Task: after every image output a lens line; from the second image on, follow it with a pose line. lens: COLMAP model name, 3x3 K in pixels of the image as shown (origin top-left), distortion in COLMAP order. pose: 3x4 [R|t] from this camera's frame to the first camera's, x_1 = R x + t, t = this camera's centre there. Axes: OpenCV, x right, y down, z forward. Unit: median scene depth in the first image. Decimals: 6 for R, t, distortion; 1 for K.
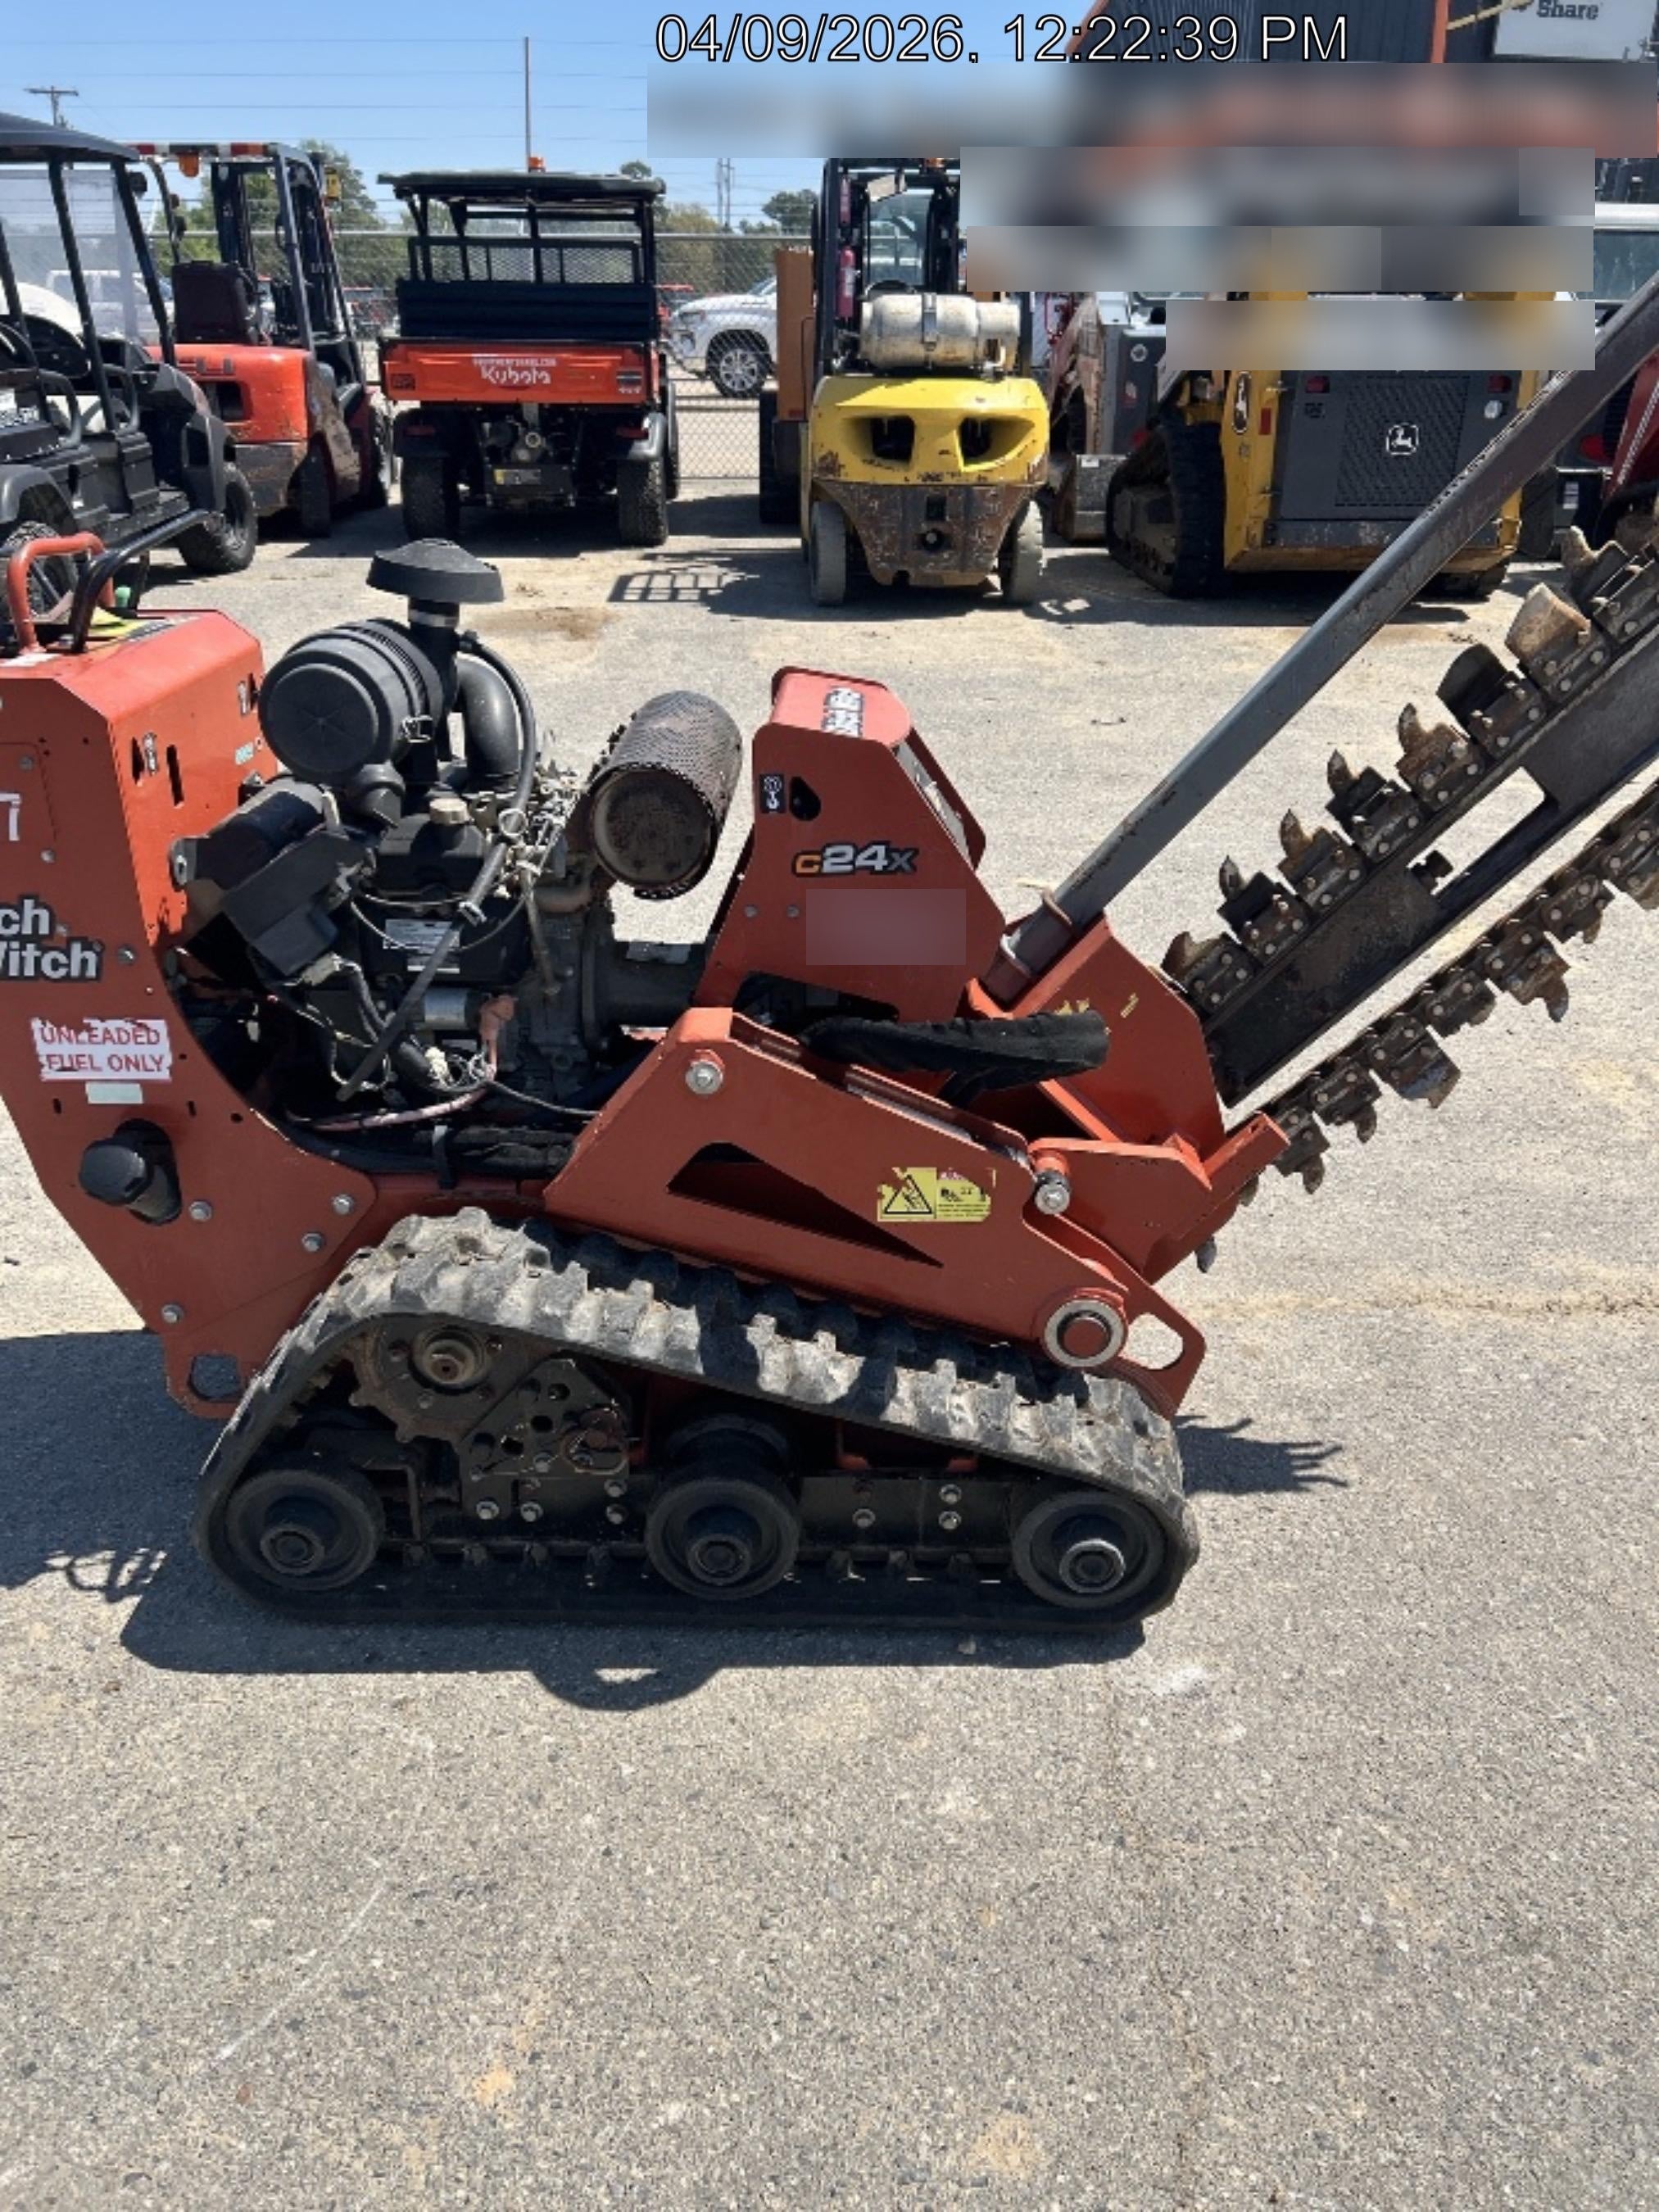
lens RADIAL K [[1557.1, 0, 854.8], [0, 1557.1, 1073.0], [0, 0, 1]] dist [0.007451, 0.000721]
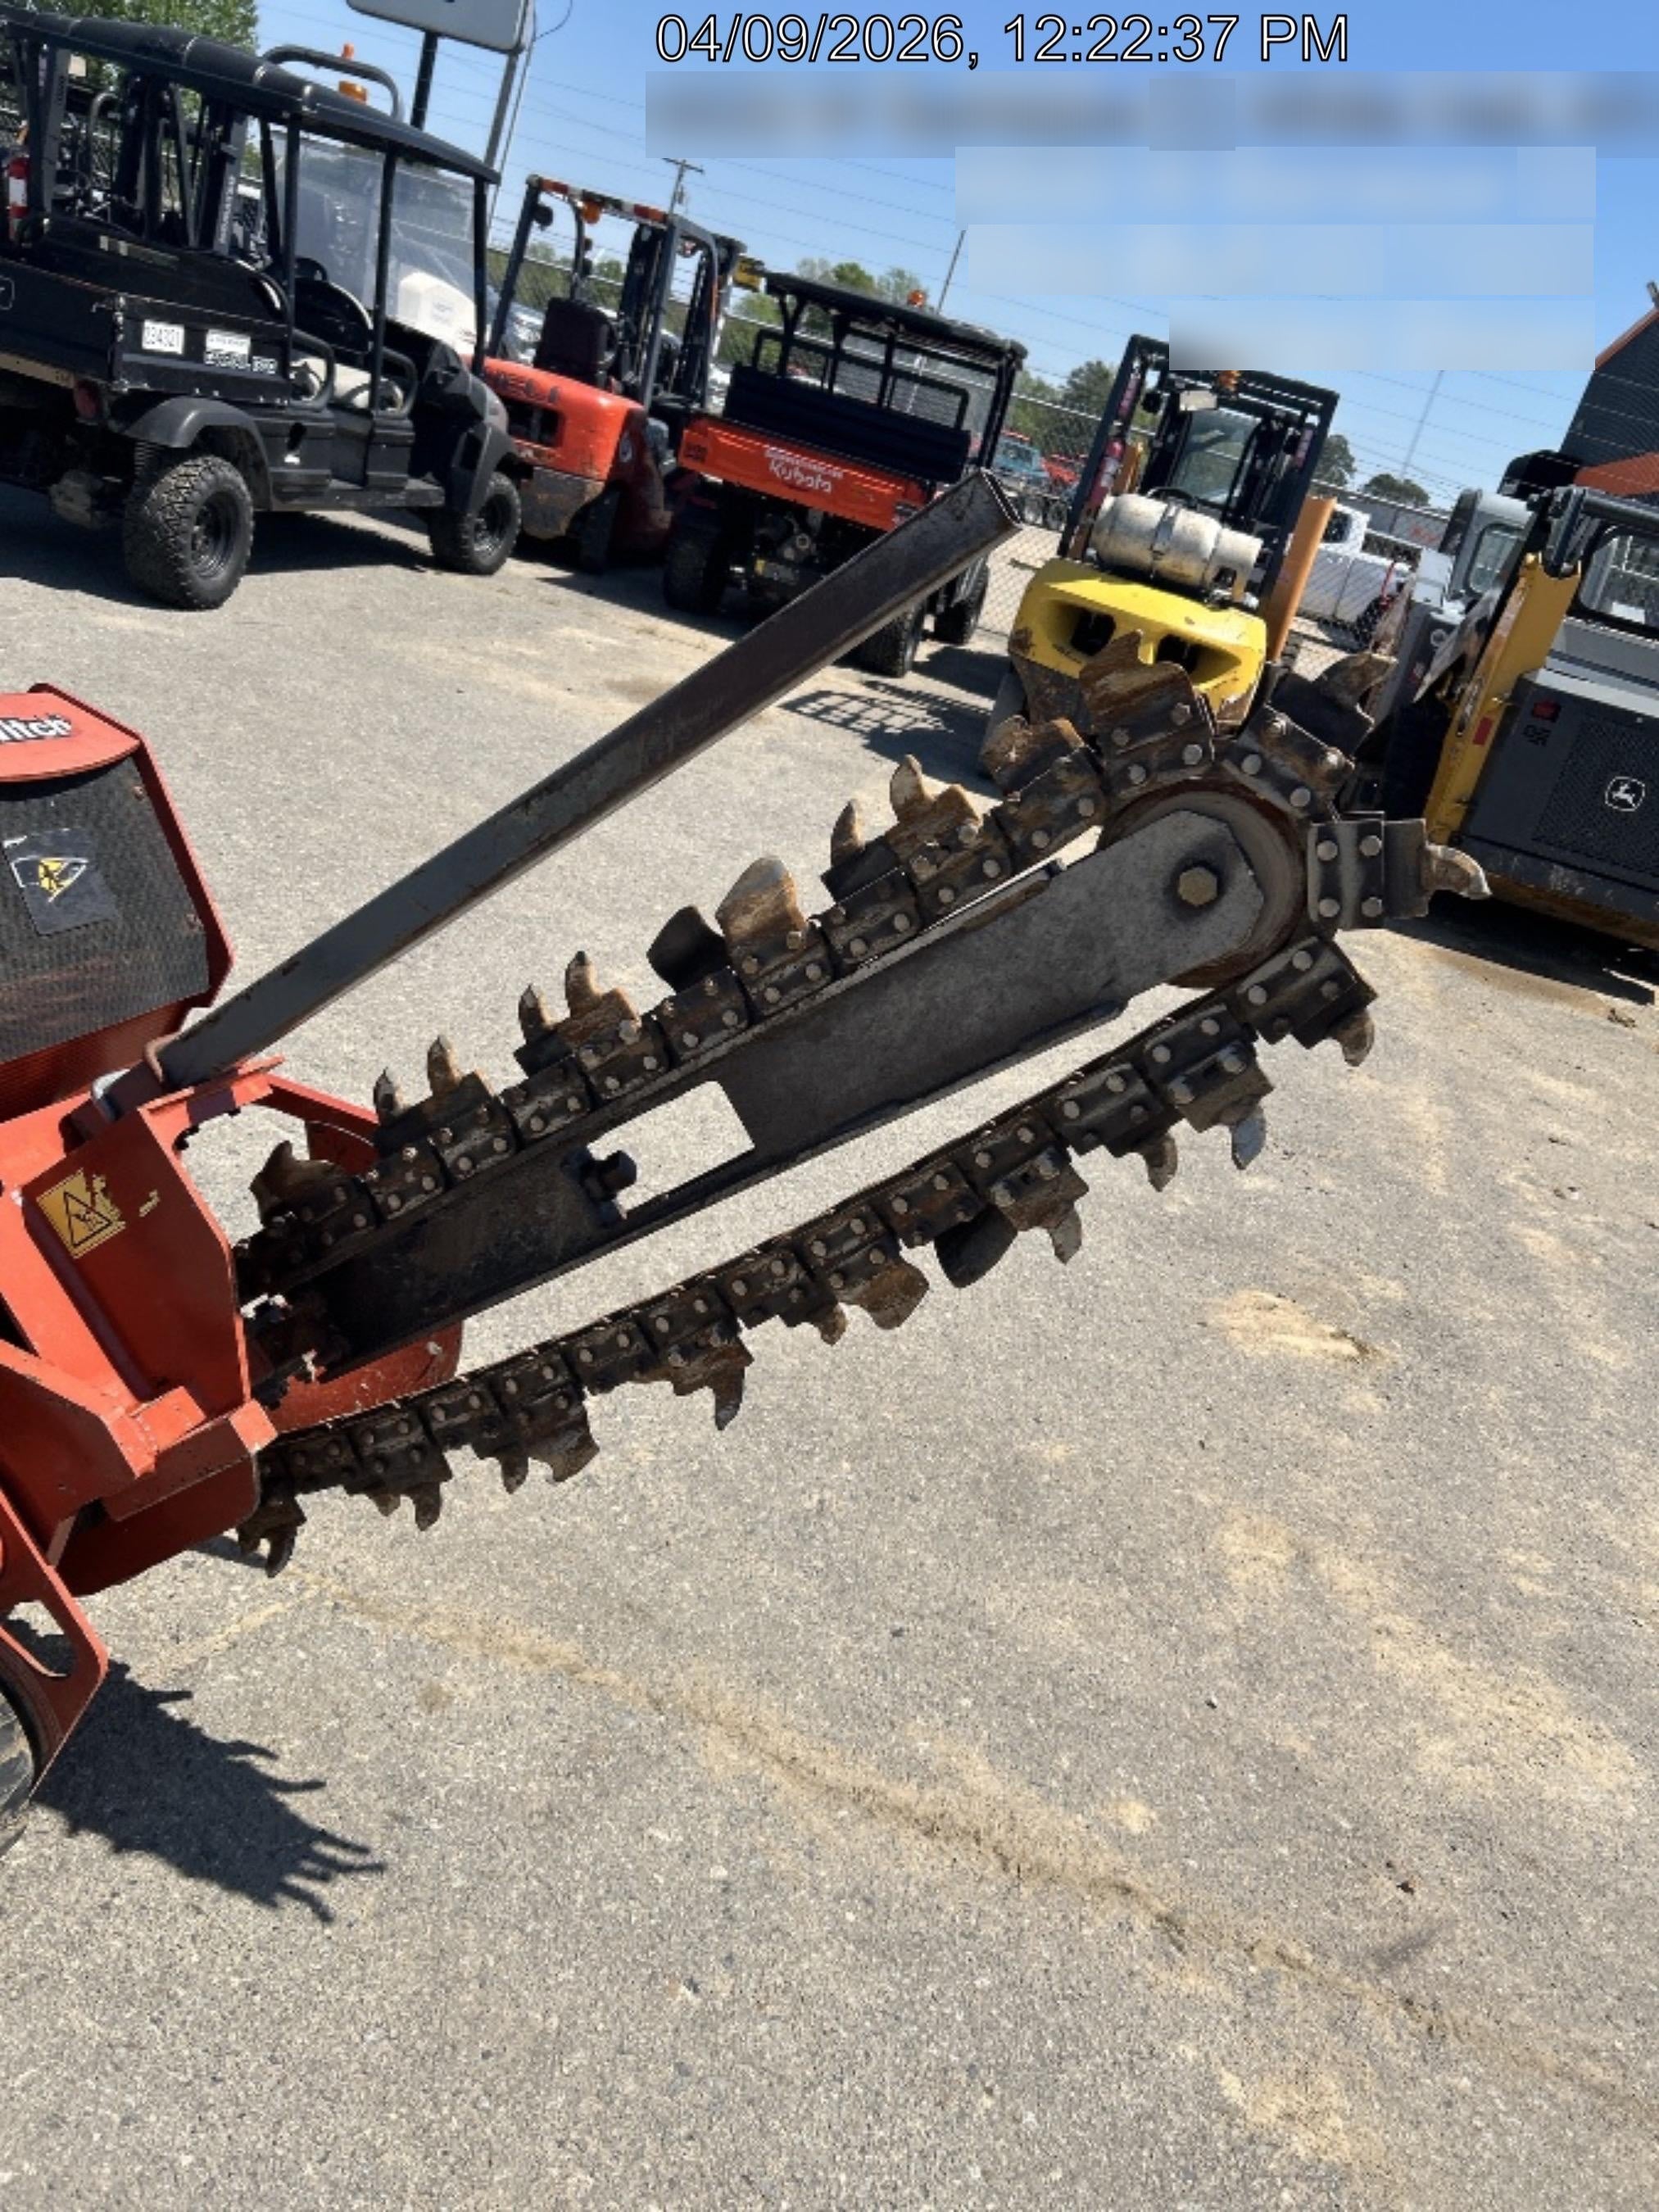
lens RADIAL K [[1563.6, 0, 876.2], [0, 1563.6, 1074.2], [0, 0, 1]] dist [0.054647, -0.058974]
pose [[0.930117, 0.330318, -0.160537, 0.147896], [-0.344338, 0.936351, -0.068403, -0.041764], [0.127725, 0.118902, 0.984657, 0.064337]]
